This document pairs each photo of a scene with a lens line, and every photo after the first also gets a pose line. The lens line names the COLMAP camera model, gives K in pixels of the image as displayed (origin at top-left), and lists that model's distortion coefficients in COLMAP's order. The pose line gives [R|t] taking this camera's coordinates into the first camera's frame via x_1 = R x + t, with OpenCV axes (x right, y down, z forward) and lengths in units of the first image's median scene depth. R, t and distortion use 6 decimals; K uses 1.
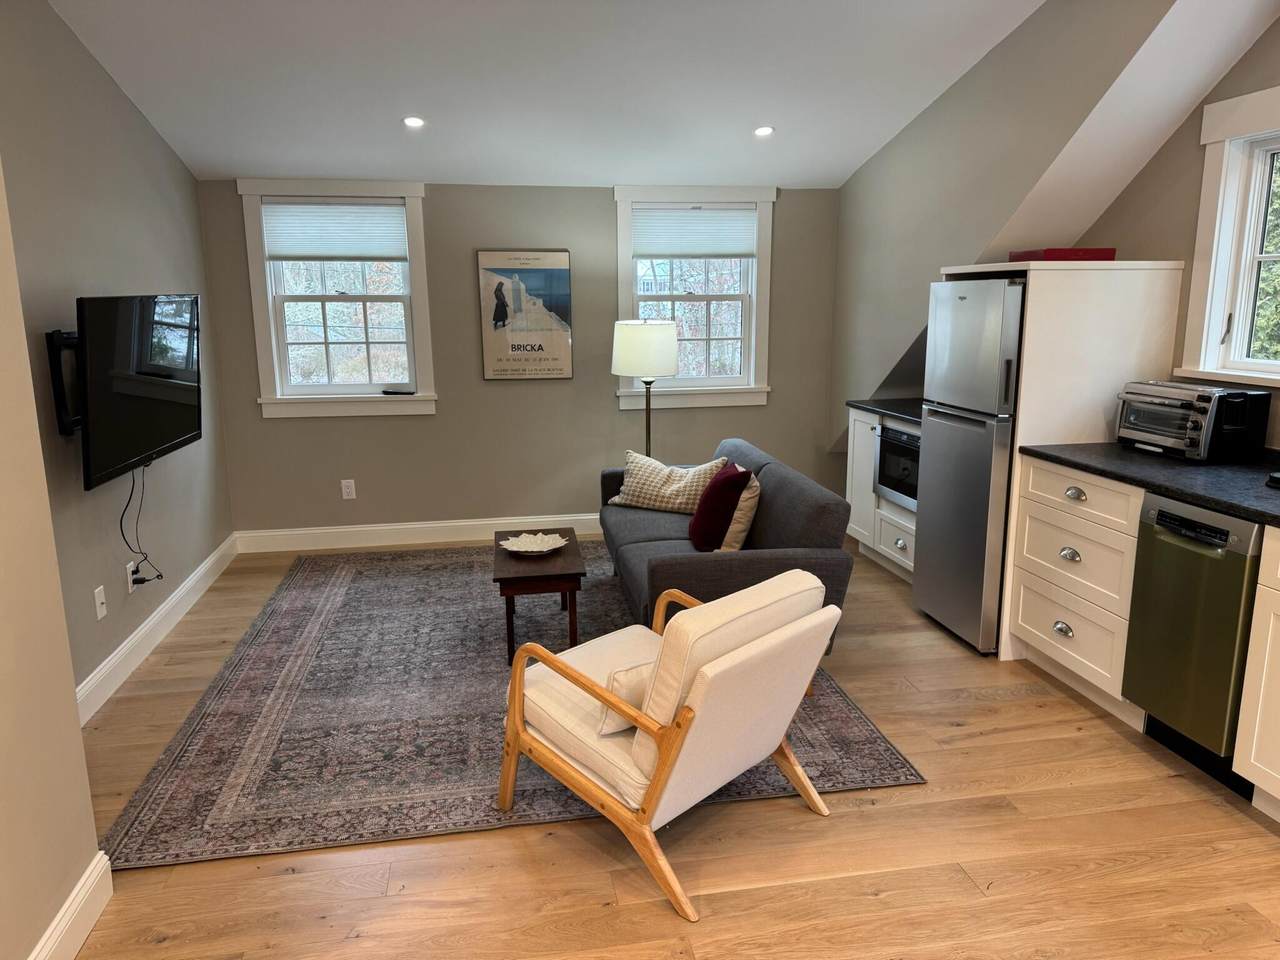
lens RADIAL K [[905.9, 0, 647.7], [0, 905.9, 484.3], [0, 0, 1]] dist [0.065185, -0.088619]
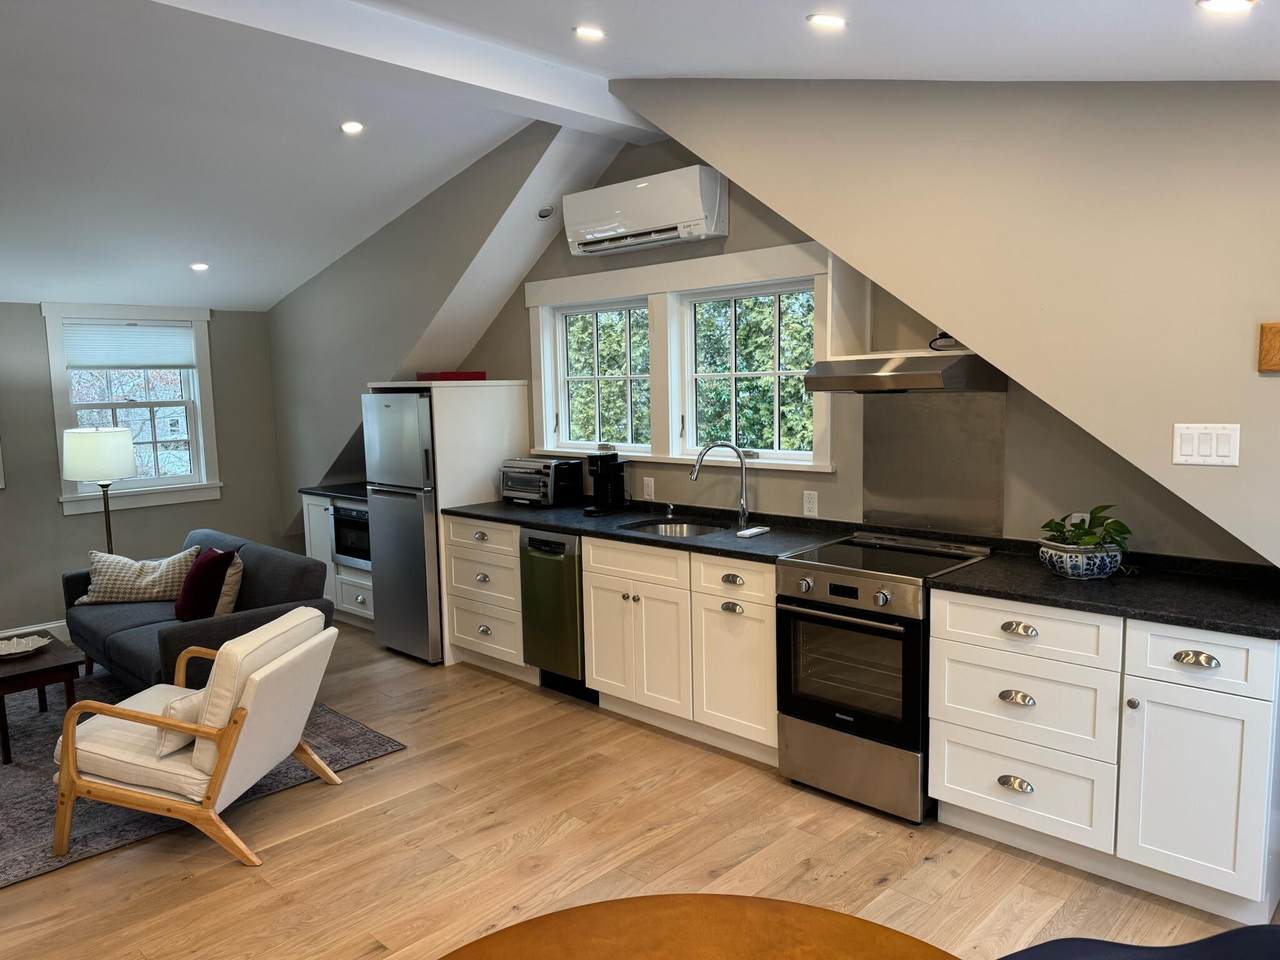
lens RADIAL K [[905.9, 0, 647.7], [0, 905.9, 484.3], [0, 0, 1]] dist [0.065185, -0.088619]
pose [[0.812881, -0.078230, 0.577152, -0.149122], [0.132886, 0.989713, -0.053011, 0.039494], [-0.567068, 0.119787, 0.814914, -0.348836]]
